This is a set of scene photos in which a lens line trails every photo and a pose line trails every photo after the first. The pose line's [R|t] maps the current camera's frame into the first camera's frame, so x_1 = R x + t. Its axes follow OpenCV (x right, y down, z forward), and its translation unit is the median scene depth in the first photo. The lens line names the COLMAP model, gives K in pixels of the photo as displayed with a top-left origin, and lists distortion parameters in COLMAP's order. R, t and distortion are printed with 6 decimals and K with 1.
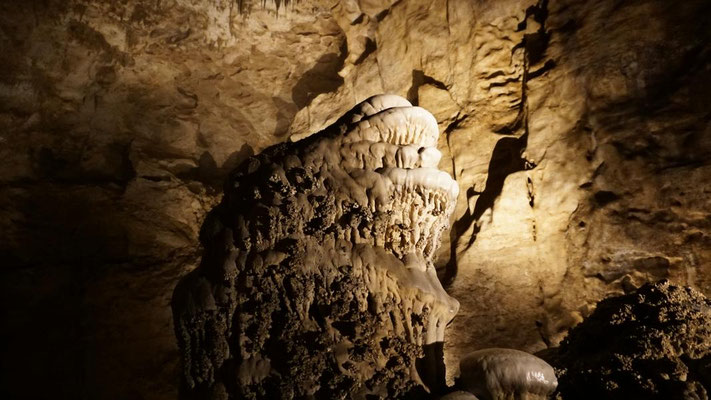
lens RADIAL K [[469.8, 0, 355.5], [0, 469.8, 200.0], [0, 0, 1]] dist [-0.049089, 0.037563]
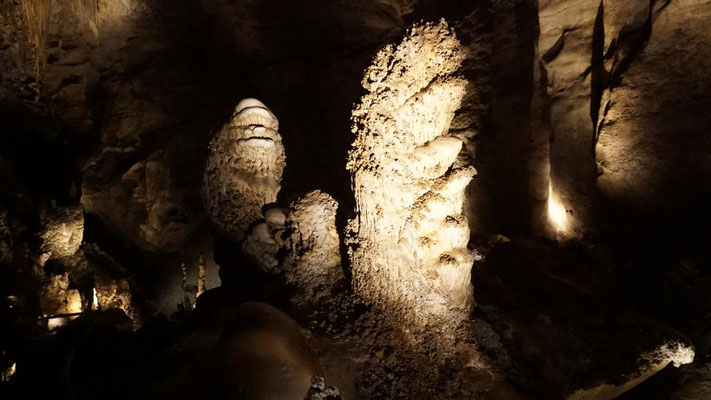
lens RADIAL K [[469.8, 0, 355.5], [0, 469.8, 200.0], [0, 0, 1]] dist [-0.049089, 0.037563]
pose [[0.886532, 0.029377, -0.461734, 0.138011], [0.194478, 0.881875, 0.429506, -0.057349], [0.419809, -0.470567, 0.776097, -0.064517]]
